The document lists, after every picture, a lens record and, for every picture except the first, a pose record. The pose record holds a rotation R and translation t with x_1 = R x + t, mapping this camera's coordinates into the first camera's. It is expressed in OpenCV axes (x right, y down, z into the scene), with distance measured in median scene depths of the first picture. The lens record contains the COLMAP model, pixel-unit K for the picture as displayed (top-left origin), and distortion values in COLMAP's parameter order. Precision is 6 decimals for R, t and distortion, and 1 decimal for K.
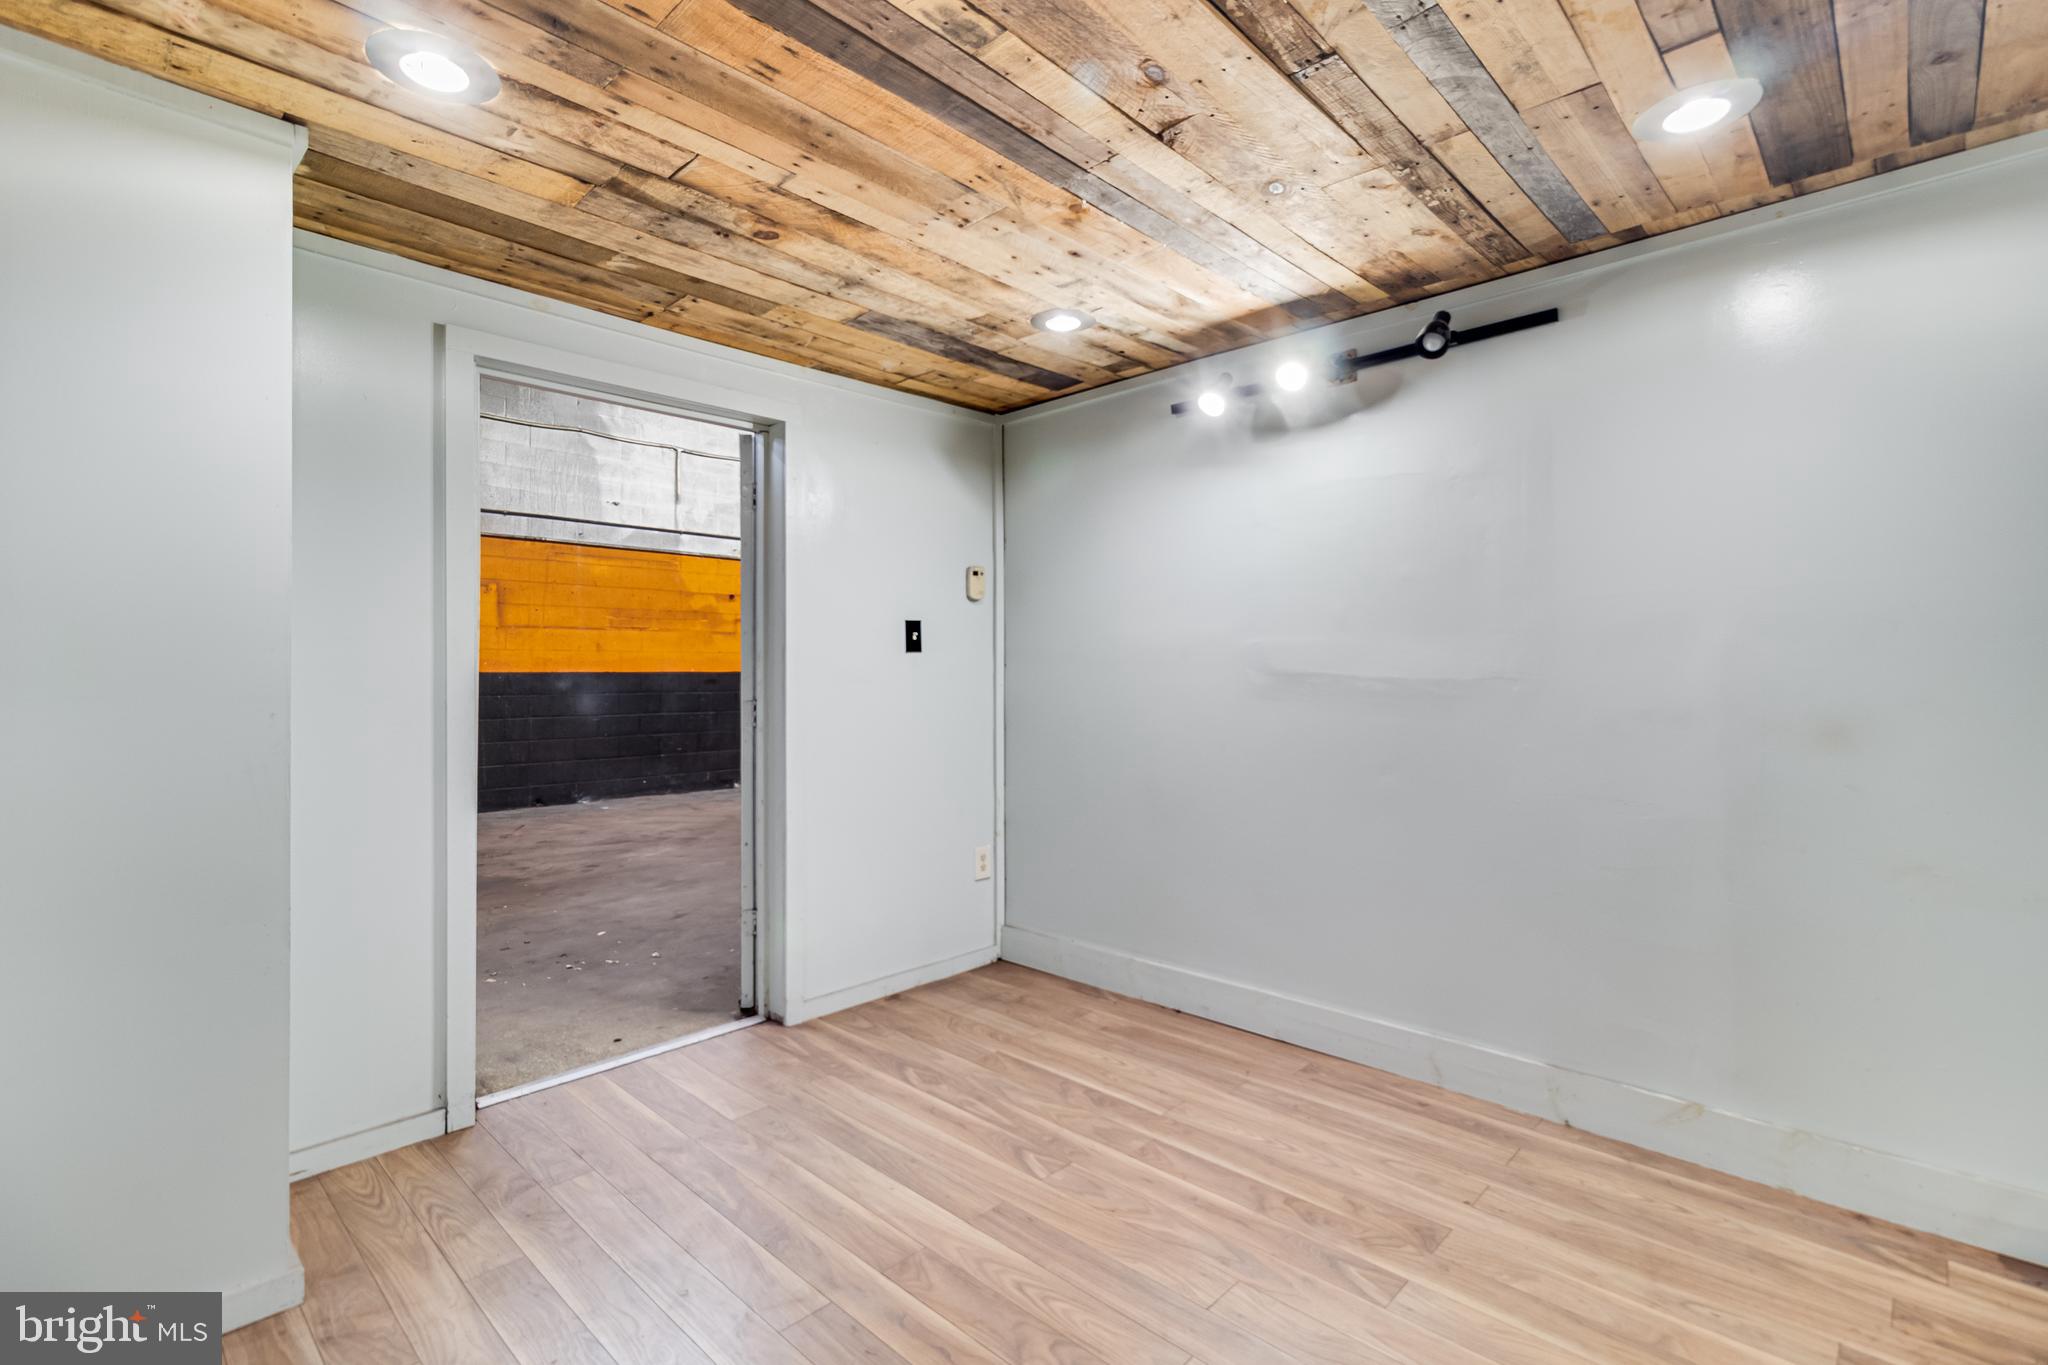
lens RADIAL K [[945.1, 0, 1029.3], [0, 945.1, 668.9], [0, 0, 1]] dist [0.001230, -0.000662]
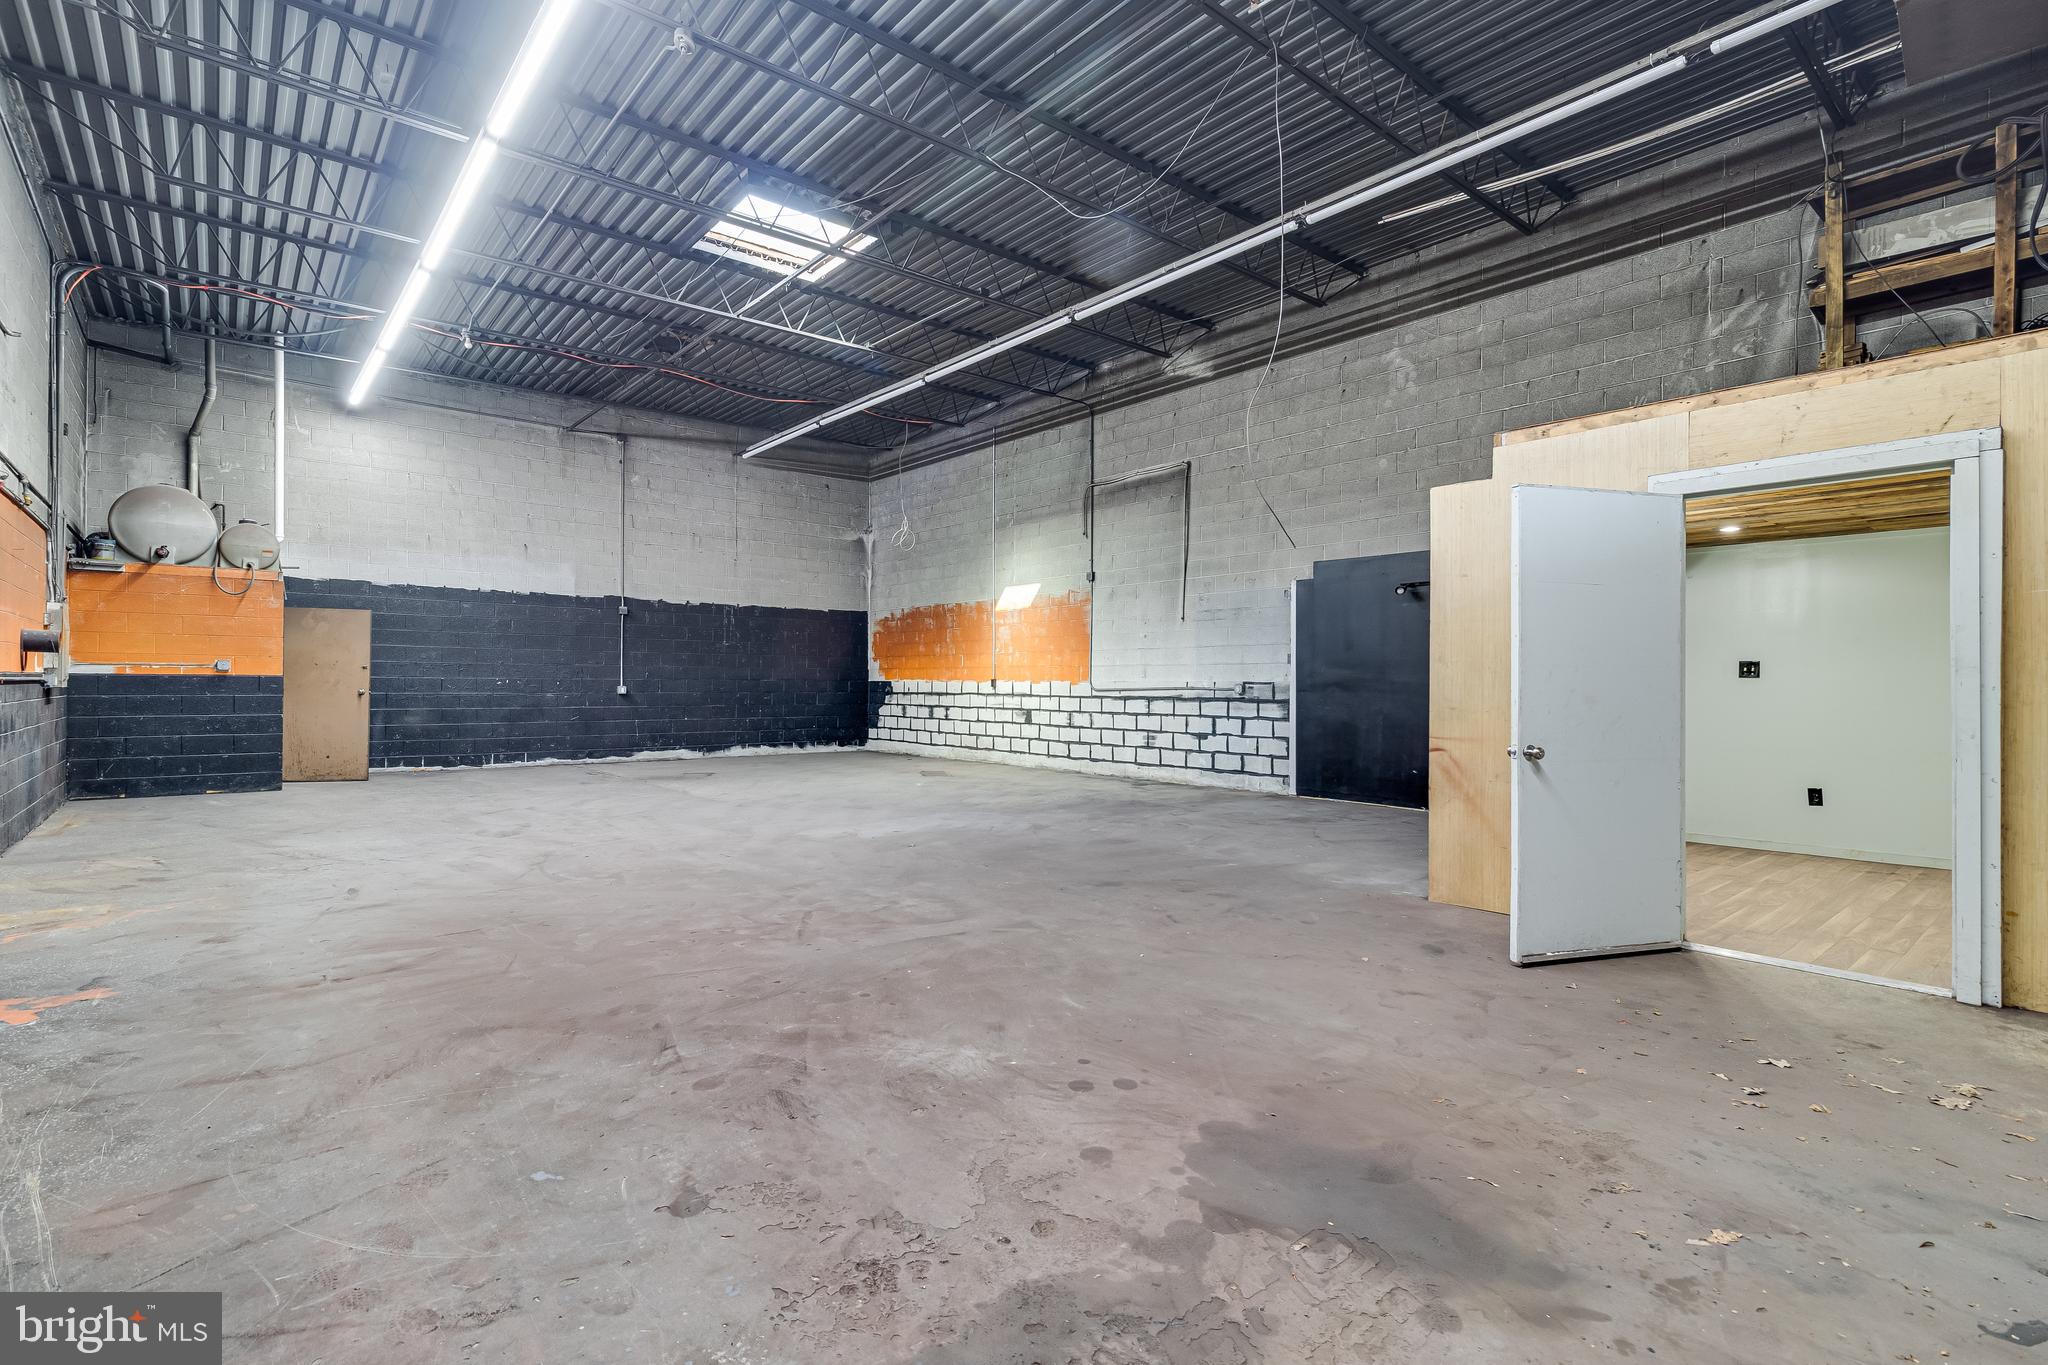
lens RADIAL K [[945.1, 0, 1029.3], [0, 945.1, 688.6], [0, 0, 1]] dist [0.001230, -0.000662]
pose [[0.095672, -0.000973, 0.995412, -1.635780], [-0.011387, 0.999933, 0.002072, 0.016364], [-0.995348, -0.011533, 0.095655, 1.728328]]
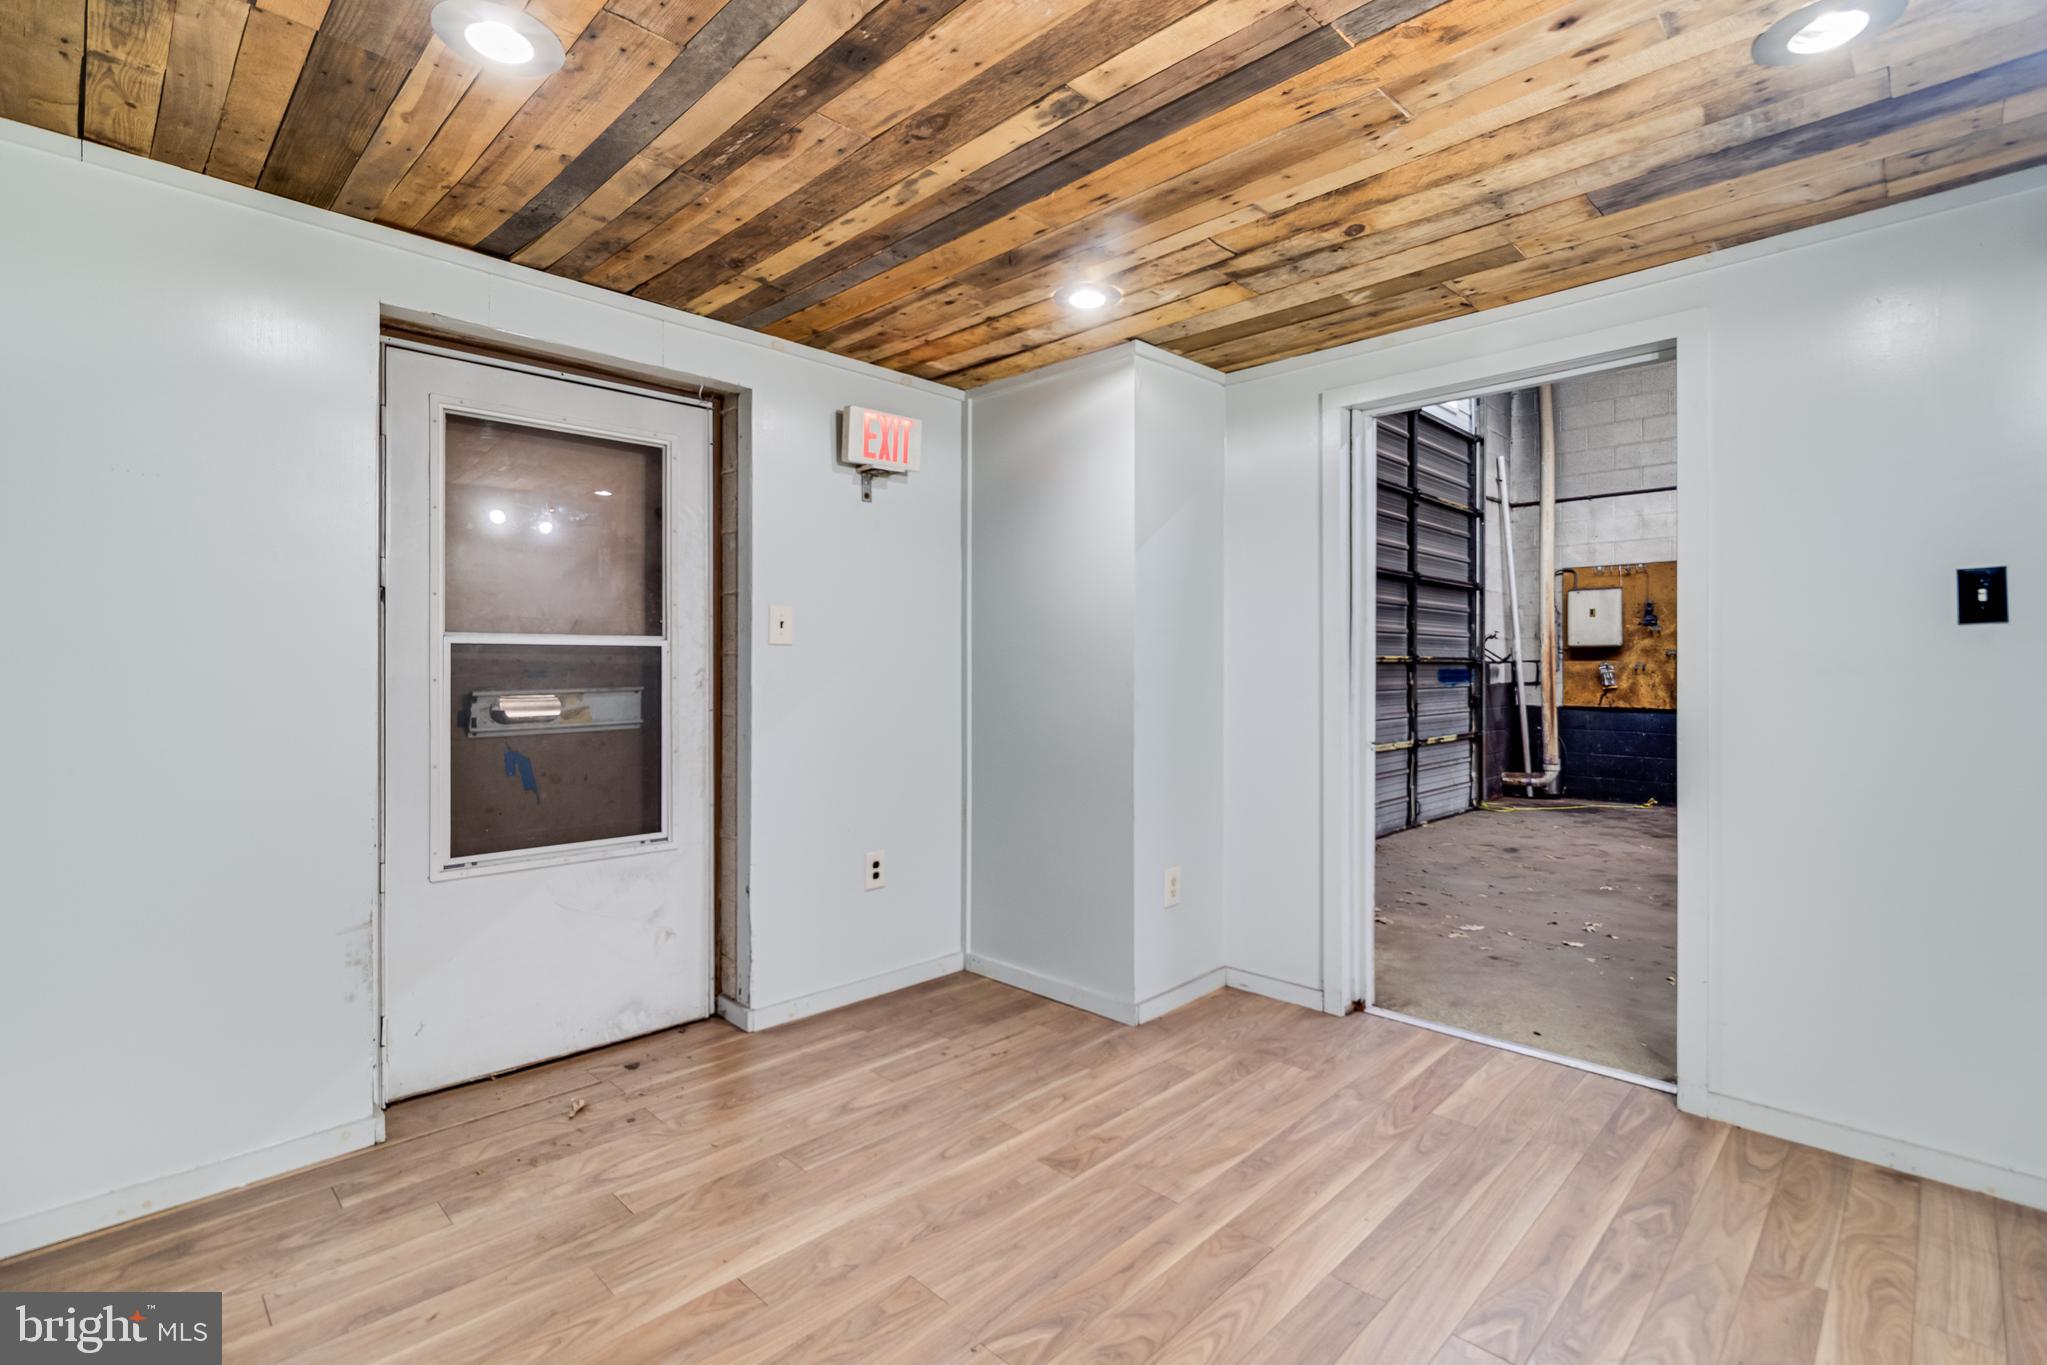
lens RADIAL K [[944.7, 0, 1026.5], [0, 944.7, 664.3], [0, 0, 1]] dist [0.001230, -0.000662]
pose [[-0.019351, 0.002722, -0.999809, 0.508996], [0.005763, 0.999980, 0.002611, 0.003467], [0.999796, -0.005711, -0.019366, 0.450666]]
